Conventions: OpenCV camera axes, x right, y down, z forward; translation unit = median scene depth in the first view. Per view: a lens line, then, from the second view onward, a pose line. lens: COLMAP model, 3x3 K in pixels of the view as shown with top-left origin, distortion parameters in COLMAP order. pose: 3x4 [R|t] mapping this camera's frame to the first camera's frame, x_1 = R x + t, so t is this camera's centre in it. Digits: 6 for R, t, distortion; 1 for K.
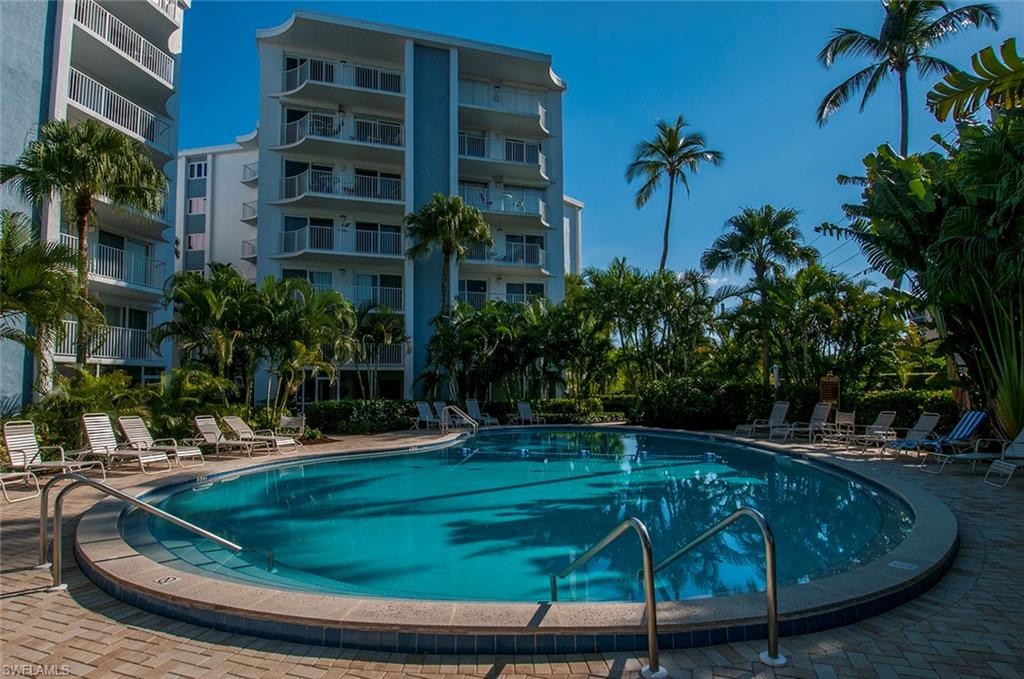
lens RADIAL K [[518.8, 0, 501.4], [0, 518.8, 362.4], [0, 0, 1]] dist [0.003122, -0.025796]
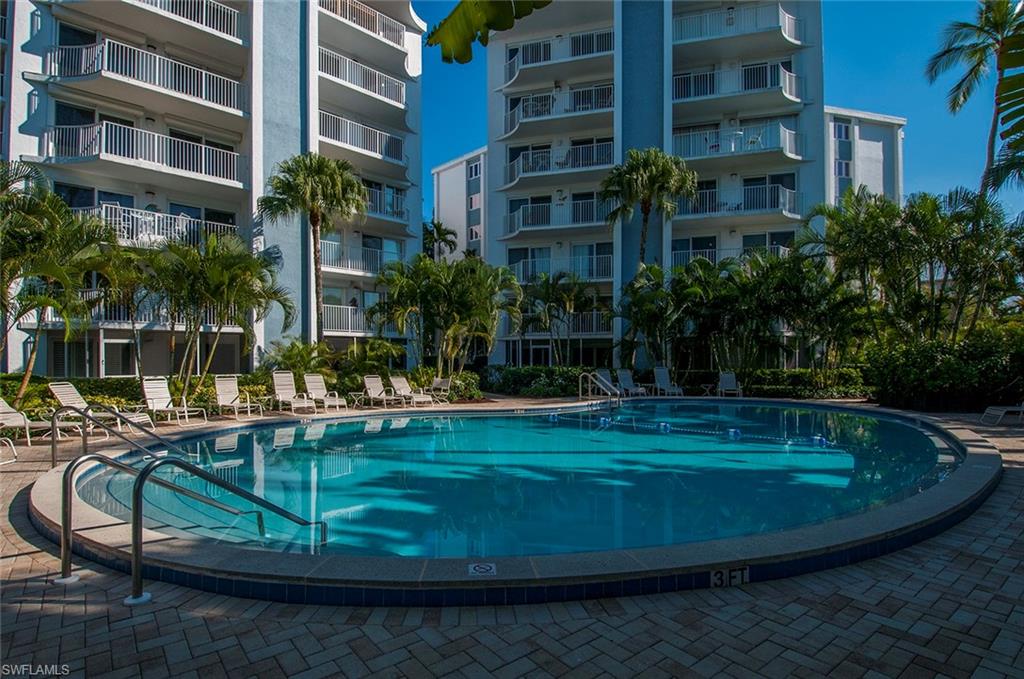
lens RADIAL K [[518.8, 0, 501.4], [0, 518.8, 362.4], [0, 0, 1]] dist [0.003122, -0.025796]
pose [[0.841577, 0.003920, -0.540124, 0.155497], [0.025618, 0.998559, 0.047163, 0.008176], [0.539530, -0.053528, 0.840263, 0.051170]]
